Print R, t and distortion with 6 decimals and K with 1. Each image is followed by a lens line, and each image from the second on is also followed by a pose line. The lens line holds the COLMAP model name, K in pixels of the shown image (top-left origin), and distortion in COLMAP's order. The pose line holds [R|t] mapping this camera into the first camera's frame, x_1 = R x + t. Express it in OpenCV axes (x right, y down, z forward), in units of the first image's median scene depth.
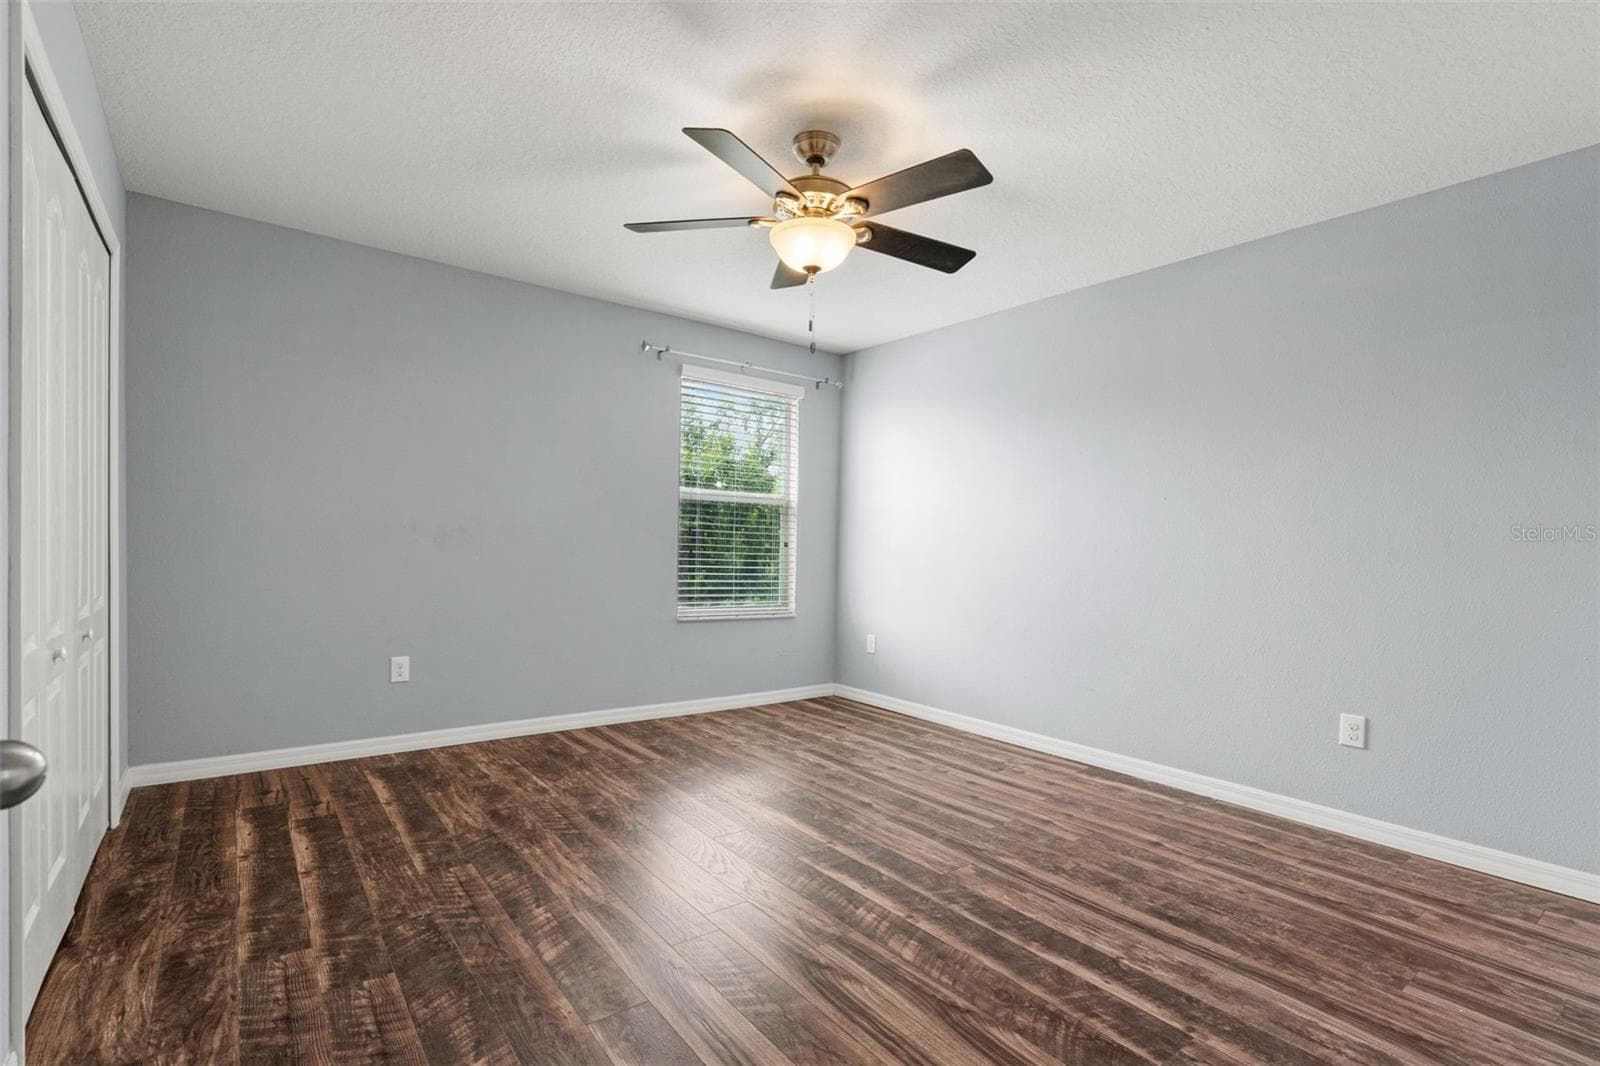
lens RADIAL K [[724.9, 0, 801.3], [0, 724.9, 538.9], [0, 0, 1]] dist [-0.001177, 0.000390]
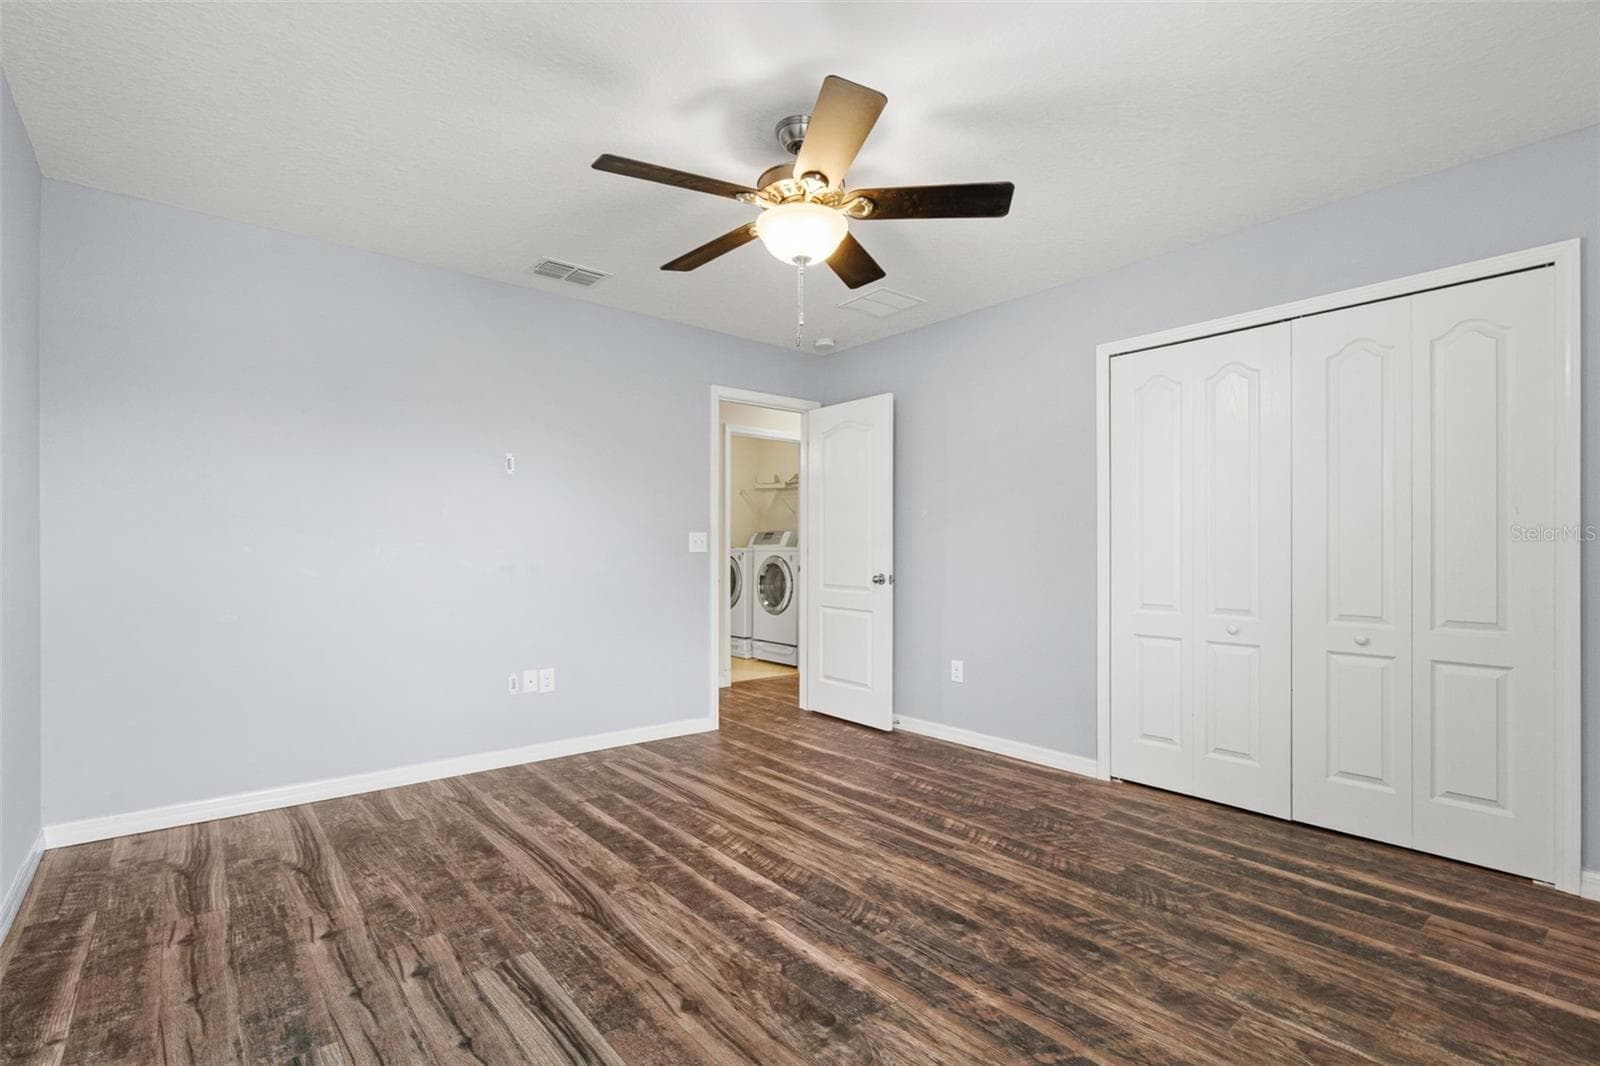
lens RADIAL K [[724.9, 0, 801.3], [0, 724.9, 538.9], [0, 0, 1]] dist [-0.001177, 0.000390]
pose [[-0.998270, -0.028968, -0.051167, 0.053884], [-0.027892, 0.999377, -0.021608, 0.009179], [0.051761, -0.020144, -0.998456, 1.998064]]
